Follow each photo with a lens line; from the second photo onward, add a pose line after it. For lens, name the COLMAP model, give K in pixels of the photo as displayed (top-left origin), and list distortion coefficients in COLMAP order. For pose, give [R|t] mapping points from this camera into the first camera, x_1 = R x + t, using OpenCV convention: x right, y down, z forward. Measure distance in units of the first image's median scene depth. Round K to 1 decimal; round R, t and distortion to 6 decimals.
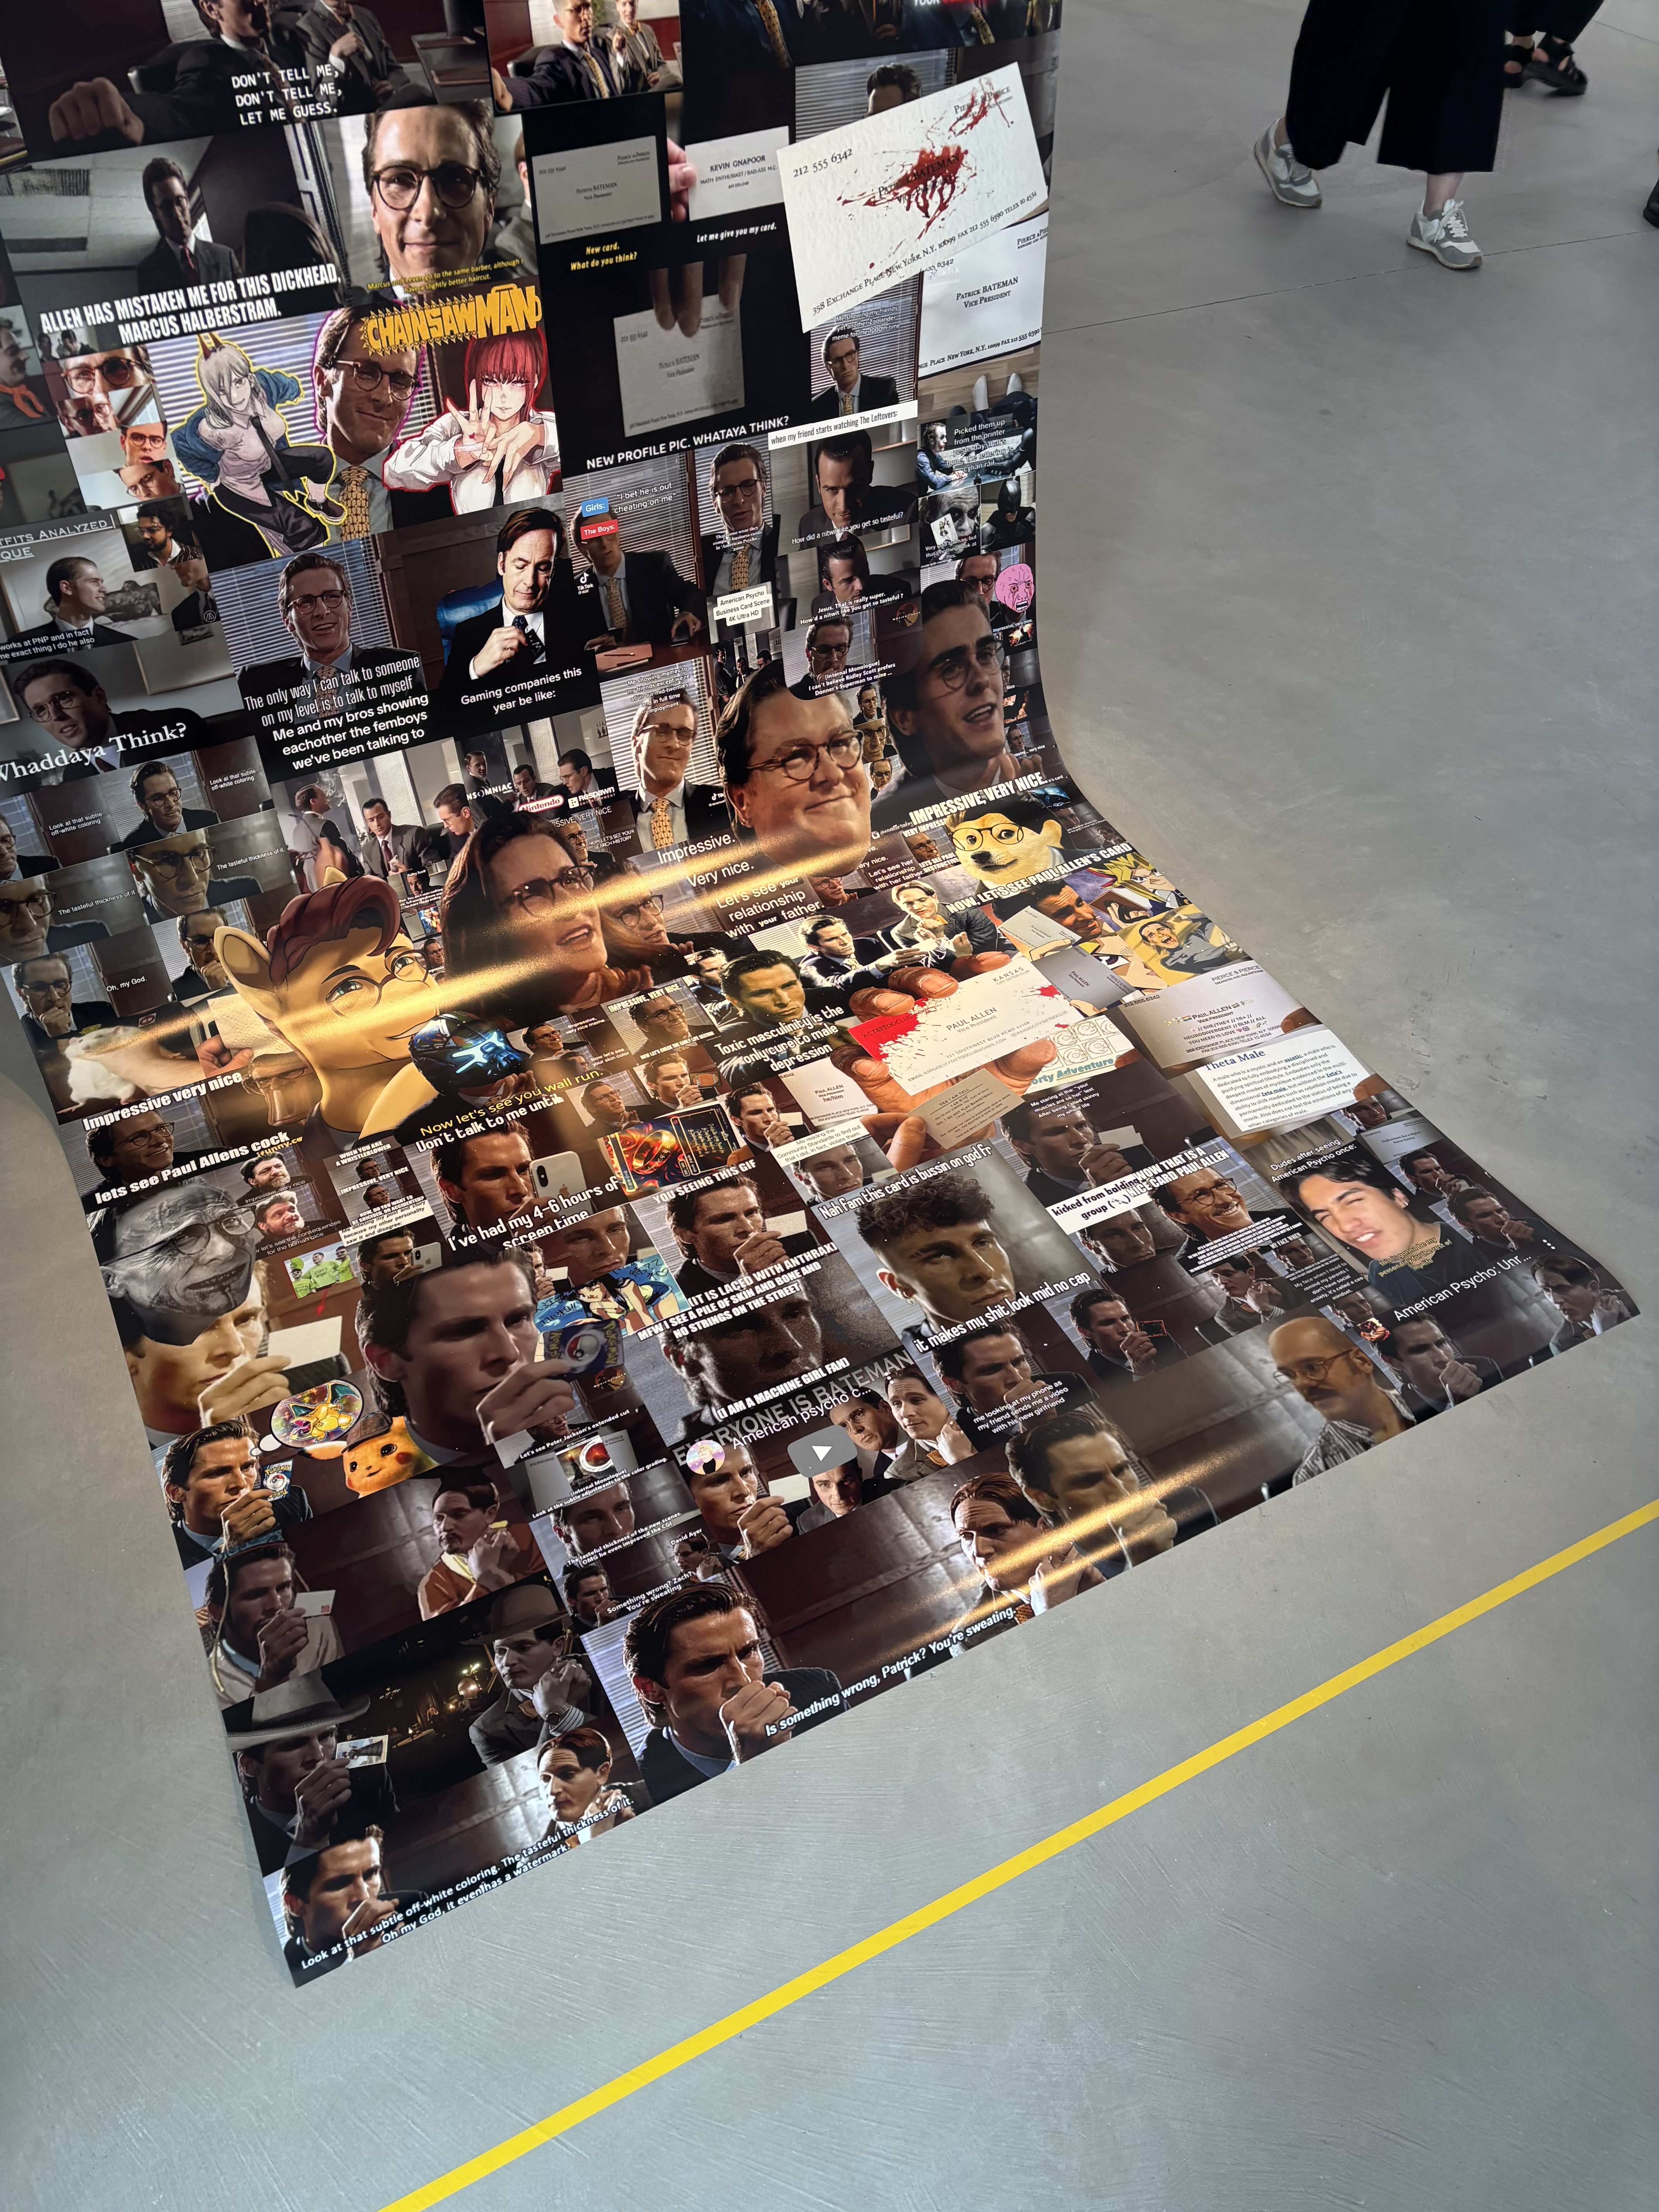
lens RADIAL K [[1657.3, 0, 827.1], [0, 1657.3, 1097.2], [0, 0, 1]] dist [0.031699, -0.011034]
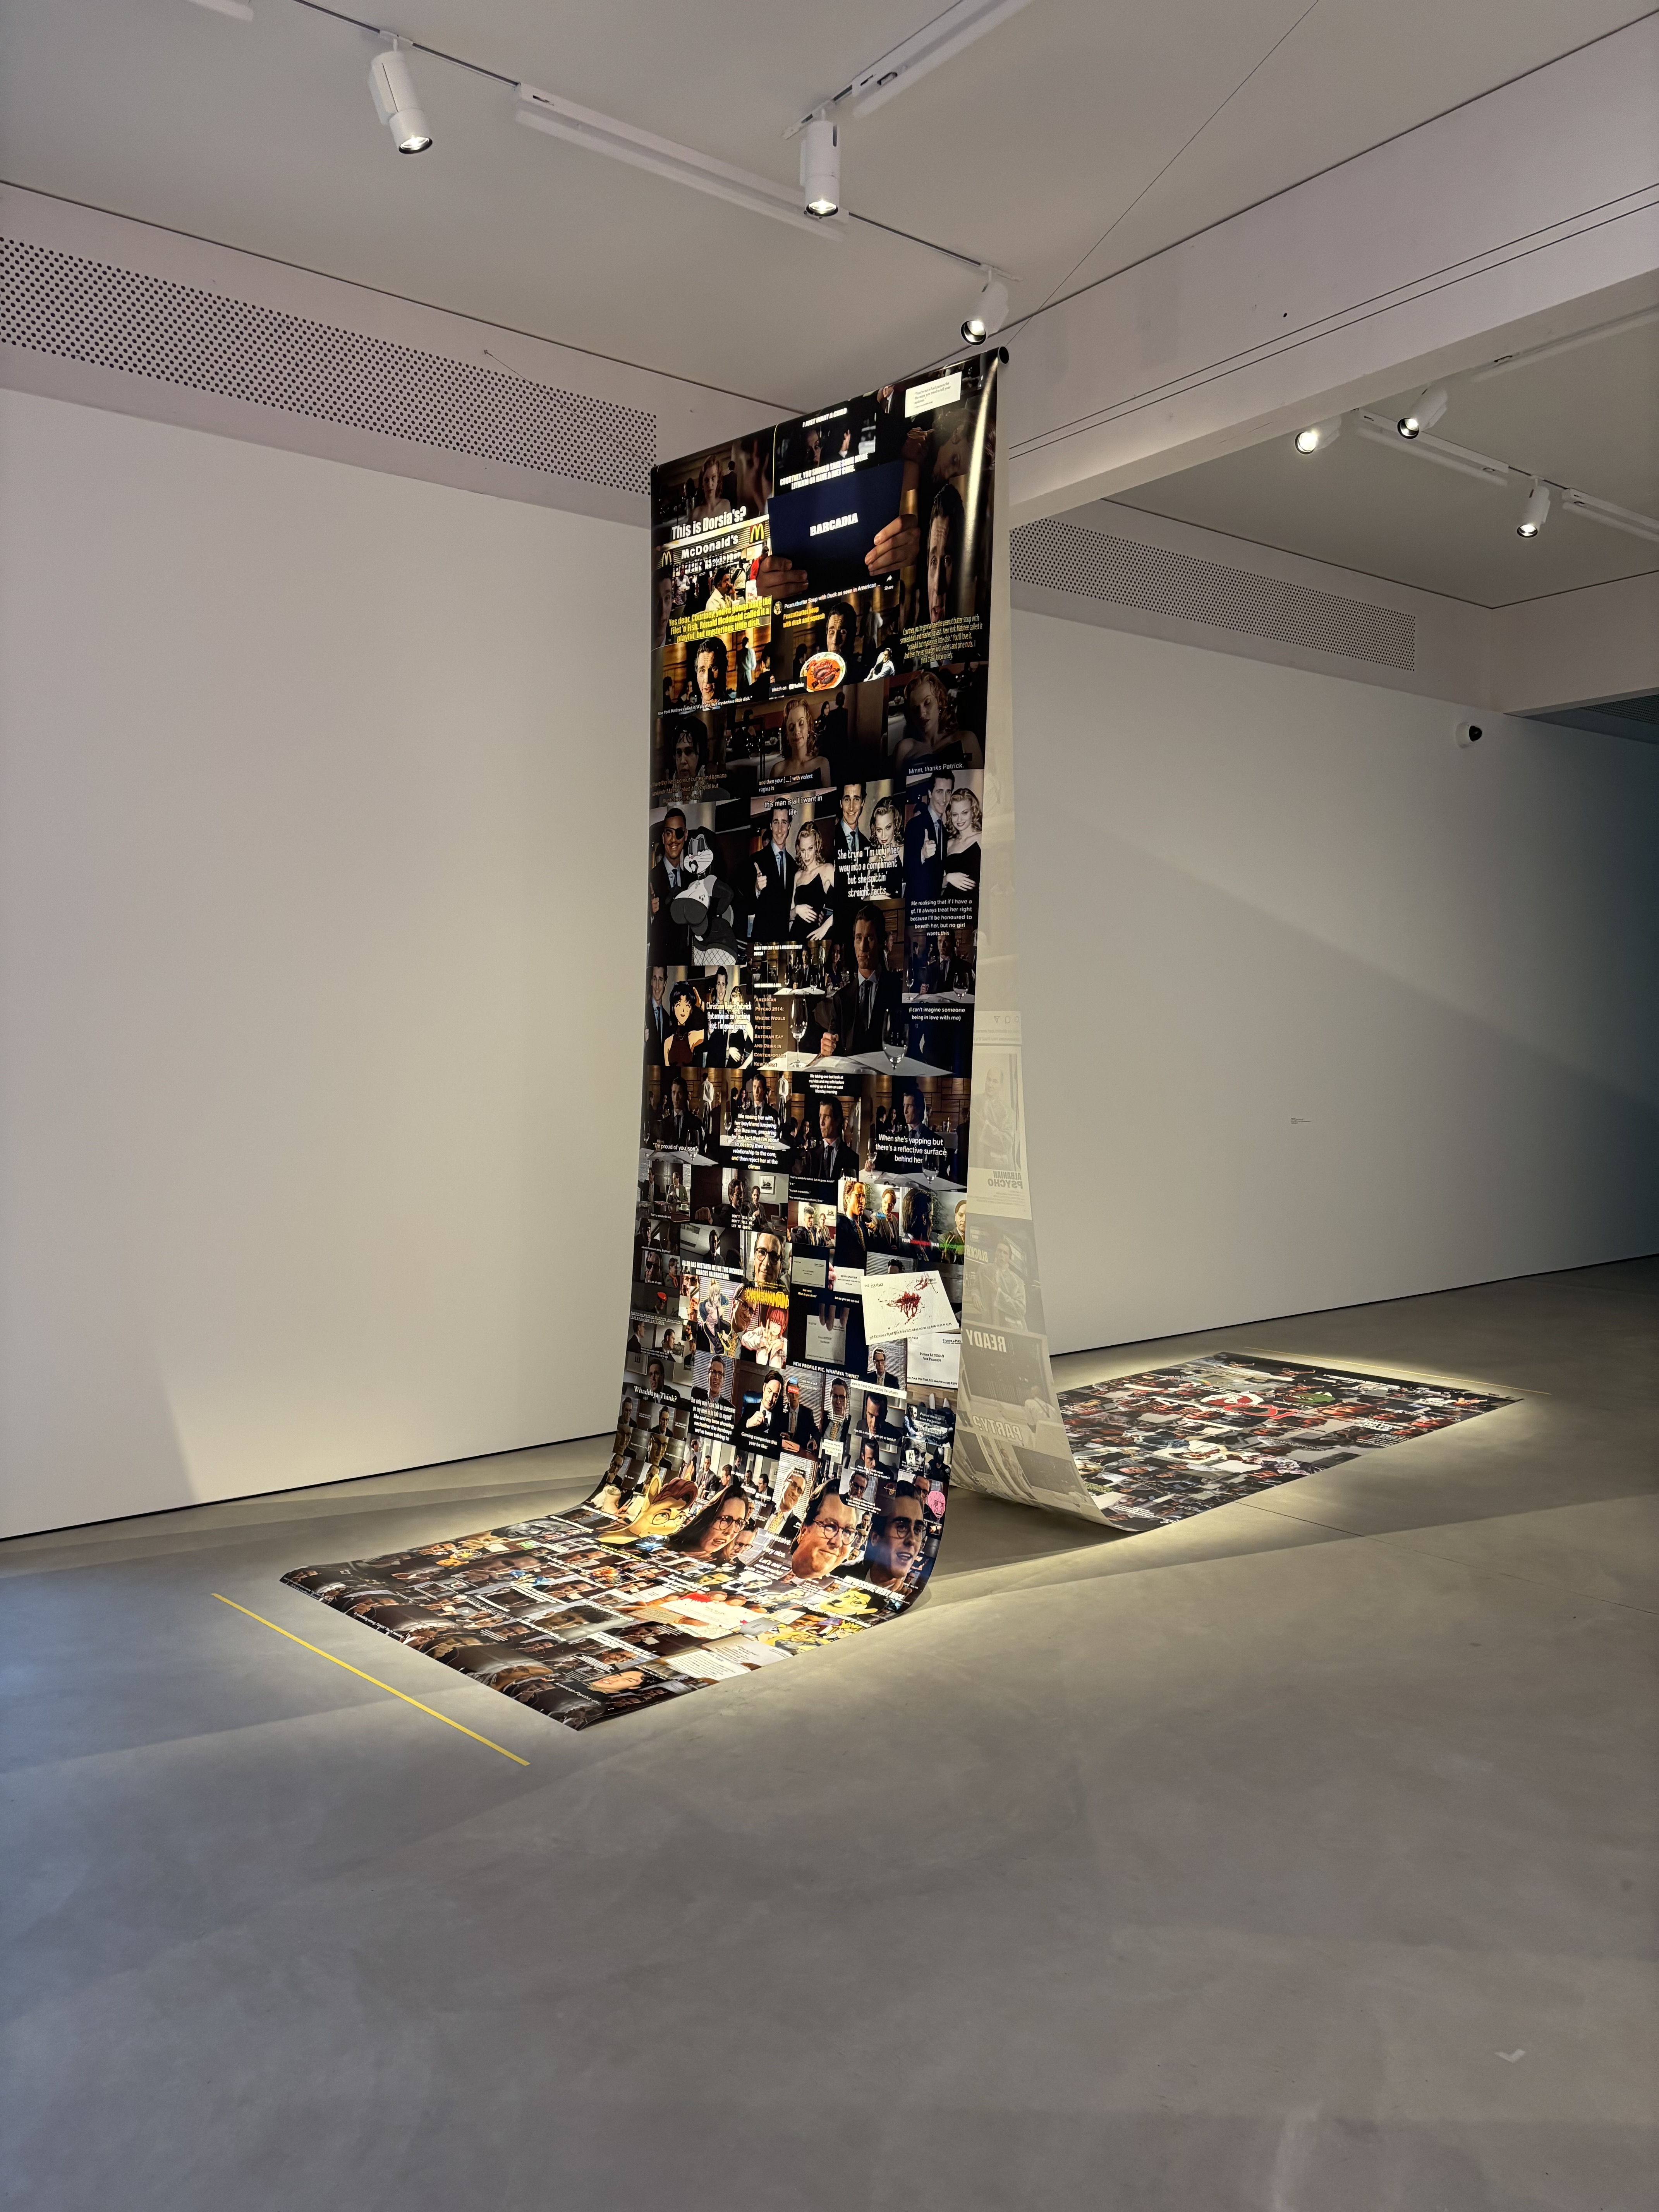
lens RADIAL K [[1657.3, 0, 826.3], [0, 1657.3, 1103.8], [0, 0, 1]] dist [0.031699, -0.011034]
pose [[0.303563, 0.052075, -0.951387, 2.318501], [-0.680585, 0.710653, -0.178259, -0.247245], [0.666823, 0.701613, 0.251170, 0.114116]]
